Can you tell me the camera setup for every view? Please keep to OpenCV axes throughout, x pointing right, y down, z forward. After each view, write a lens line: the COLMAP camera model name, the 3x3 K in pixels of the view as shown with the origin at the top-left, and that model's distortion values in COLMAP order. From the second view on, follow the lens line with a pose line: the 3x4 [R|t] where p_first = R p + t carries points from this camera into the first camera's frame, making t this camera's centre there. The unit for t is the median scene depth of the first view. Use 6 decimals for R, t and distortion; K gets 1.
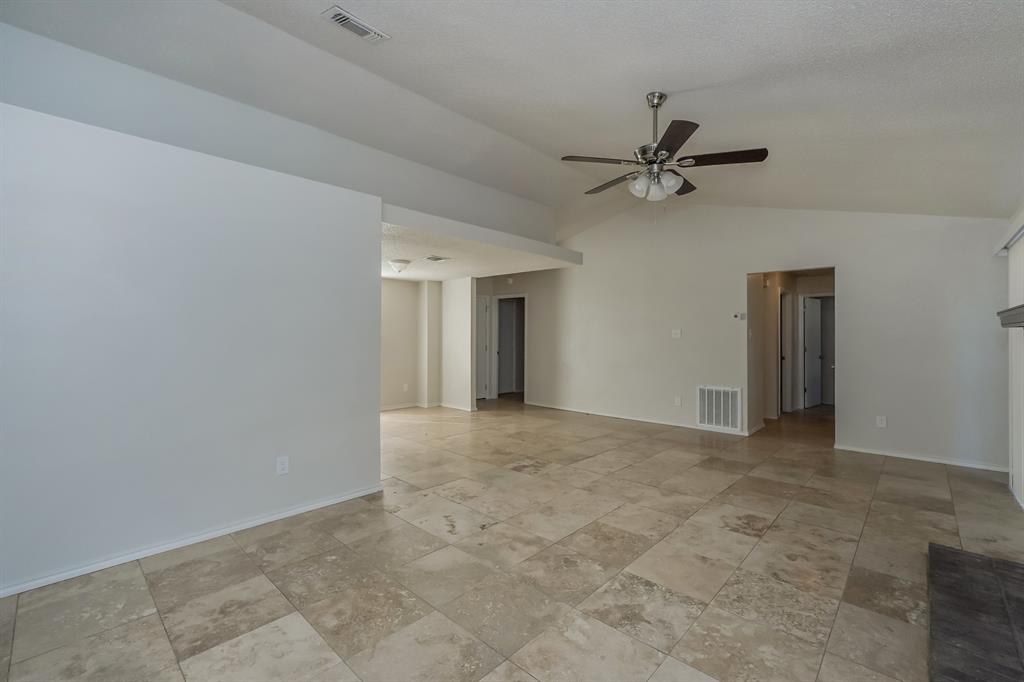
lens RADIAL K [[439.1, 0, 508.8], [0, 439.1, 335.4], [0, 0, 1]] dist [-0.008605, -0.000303]
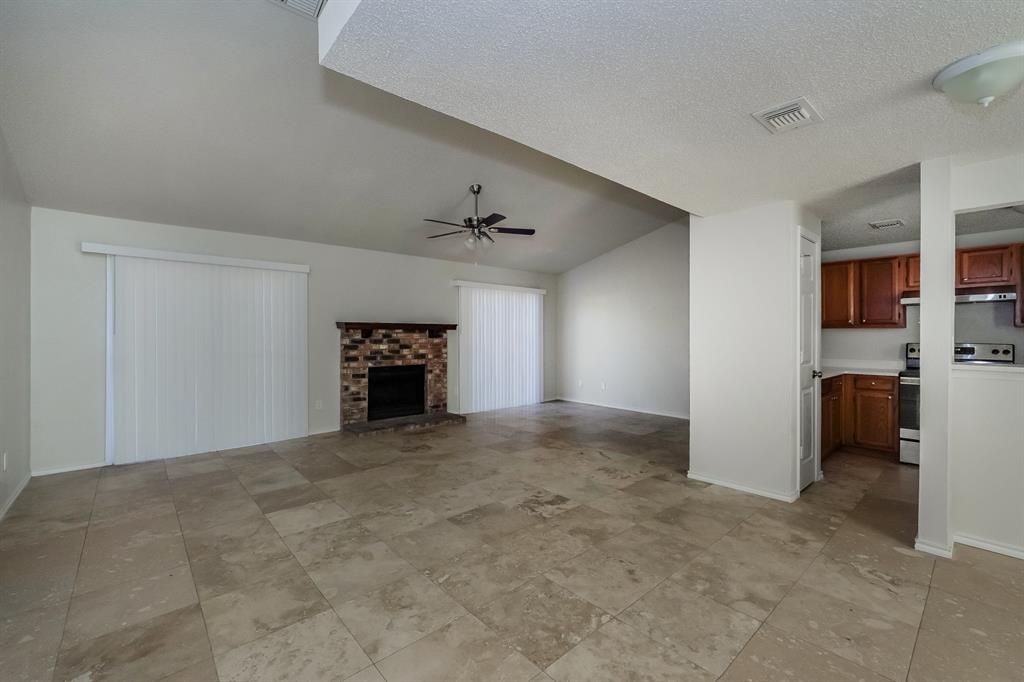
lens RADIAL K [[430.1, 0, 512.1], [0, 430.1, 335.9], [0, 0, 1]] dist [-0.000796, 0.000168]
pose [[-0.996145, -0.002258, 0.087695, 0.056971], [-0.002333, 0.999997, -0.000749, 0.013983], [-0.087693, -0.000951, -0.996147, 2.558099]]
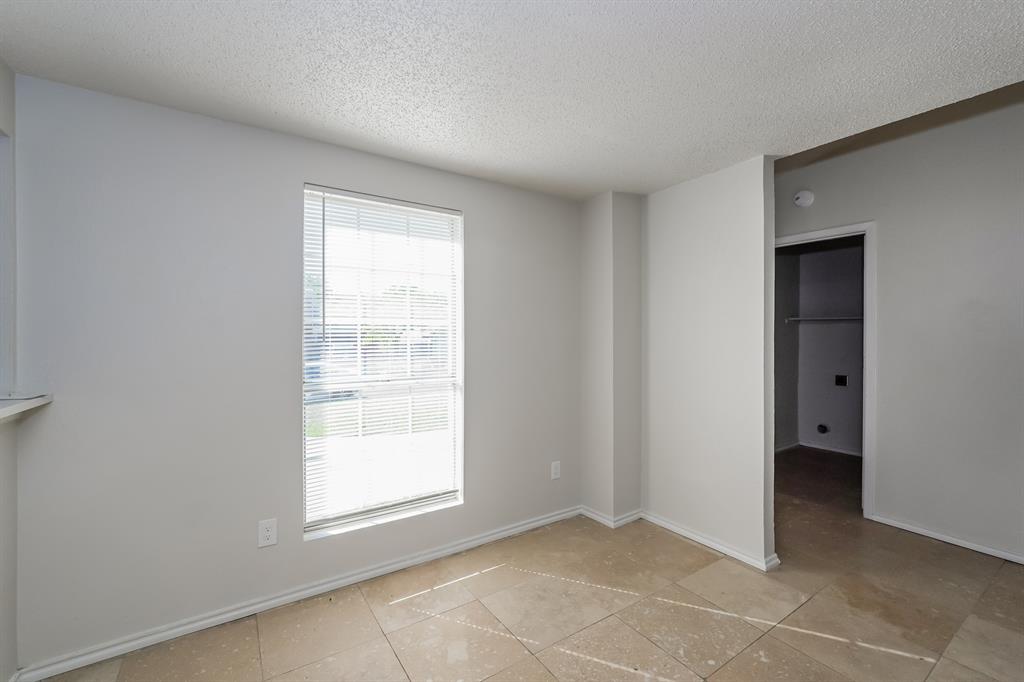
lens RADIAL K [[430.1, 0, 512.1], [0, 430.1, 335.9], [0, 0, 1]] dist [-0.000796, 0.000168]
pose [[0.974619, -0.004323, -0.223830, -0.494760], [0.004937, 0.999985, 0.002183, -0.004464], [0.223817, -0.003233, 0.974626, 1.643217]]
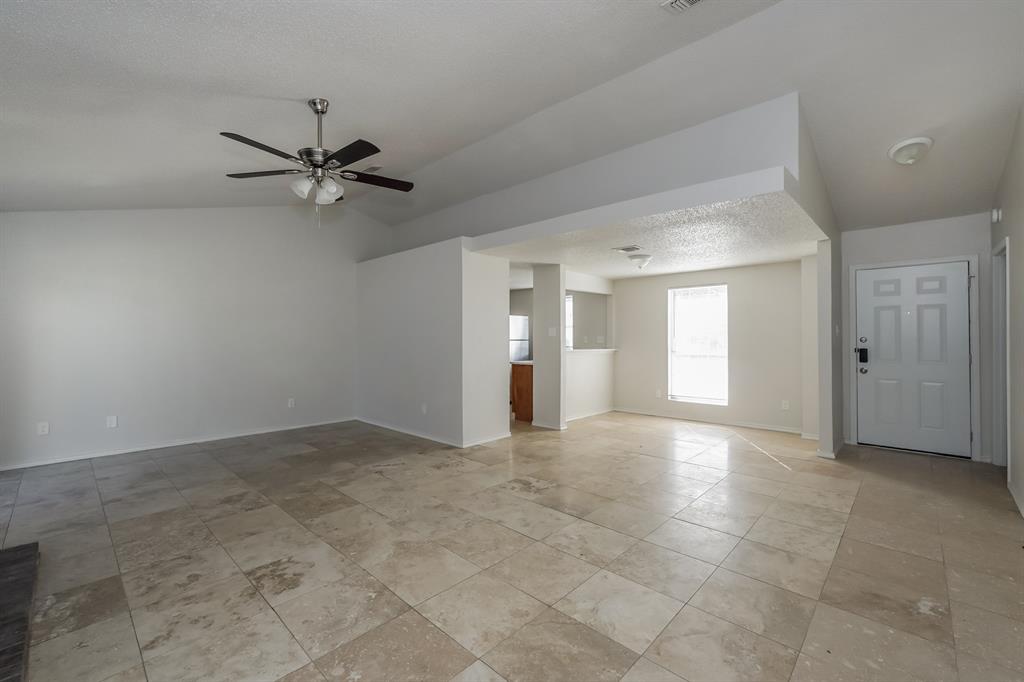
lens RADIAL K [[428.3, 0, 509.3], [0, 428.3, 330.4], [0, 0, 1]] dist [-0.003089, 0.000488]
pose [[-0.002144, -0.019716, -0.999803, 1.320327], [0.004976, 0.999793, -0.019726, 0.010262], [0.999985, -0.005017, -0.002046, 1.417017]]
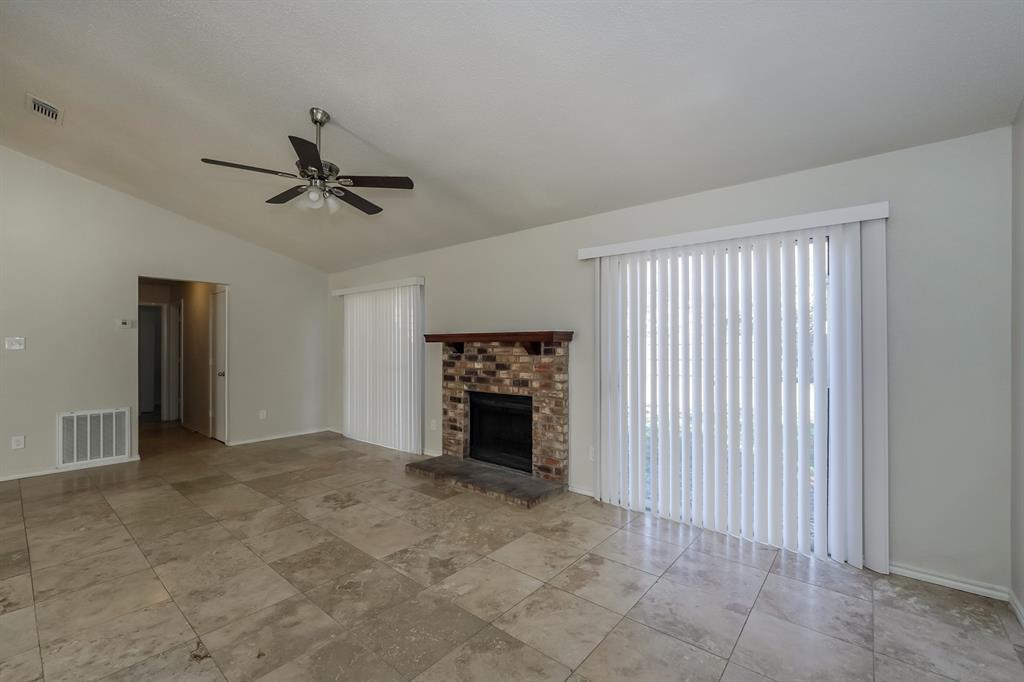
lens RADIAL K [[431.9, 0, 499.8], [0, 431.9, 344.9], [0, 0, 1]] dist [-0.001753, 0.000160]
pose [[-0.041299, 0.001962, 0.999145, -0.682441], [-0.002653, 0.999994, -0.002073, -0.004158], [-0.999143, -0.002737, -0.041294, 0.599106]]
